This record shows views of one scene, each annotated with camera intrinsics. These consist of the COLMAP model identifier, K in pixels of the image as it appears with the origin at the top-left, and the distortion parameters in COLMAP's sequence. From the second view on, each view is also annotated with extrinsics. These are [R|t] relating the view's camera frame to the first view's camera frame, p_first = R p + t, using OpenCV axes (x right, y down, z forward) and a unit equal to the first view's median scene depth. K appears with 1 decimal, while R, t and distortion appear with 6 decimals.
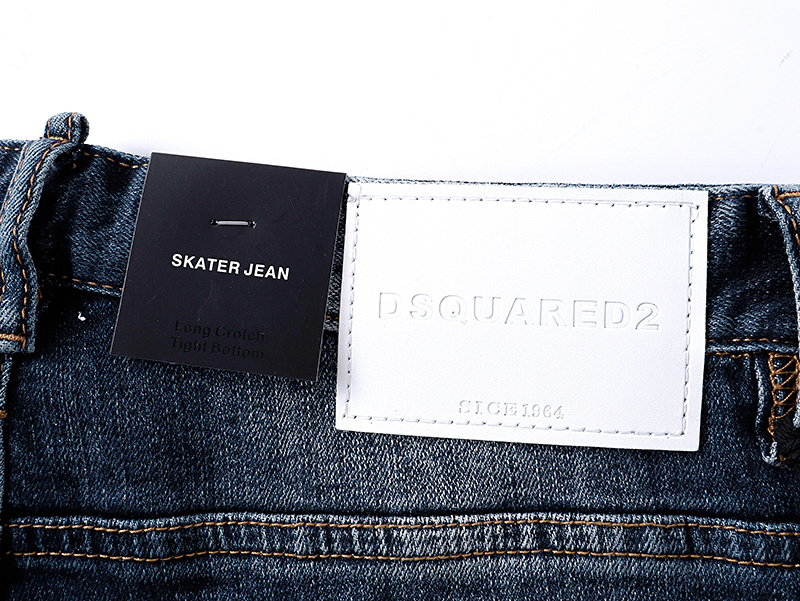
lens RADIAL K [[862.0, 0, 400.0], [0, 862.0, 300.5], [0, 0, 1]] dist [0.029349, 0.001551]
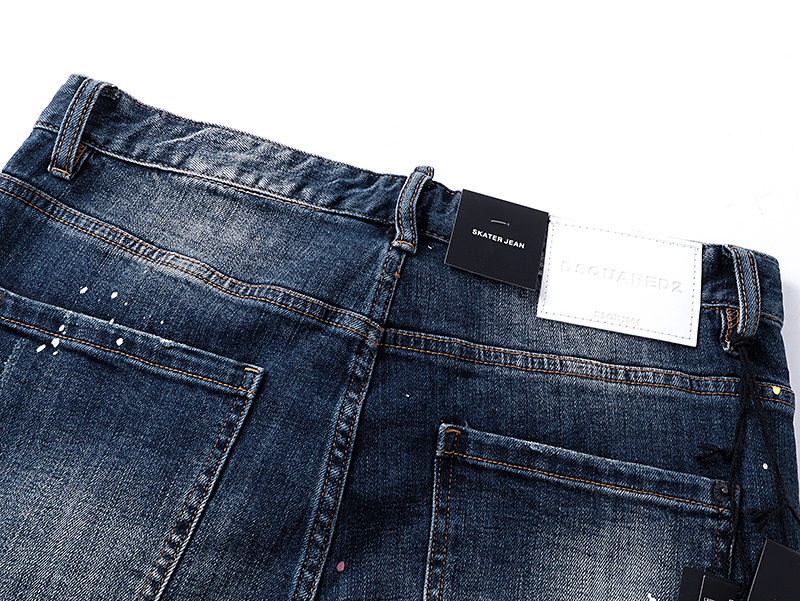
lens RADIAL K [[862.0, 0, 400.0], [0, 862.0, 300.5], [0, 0, 1]] dist [0.029349, 0.001551]
pose [[0.973315, 0.185650, 0.134876, -0.727300], [-0.132574, 0.934681, -0.329842, 0.892567], [-0.187301, 0.303160, 0.934351, -0.997894]]
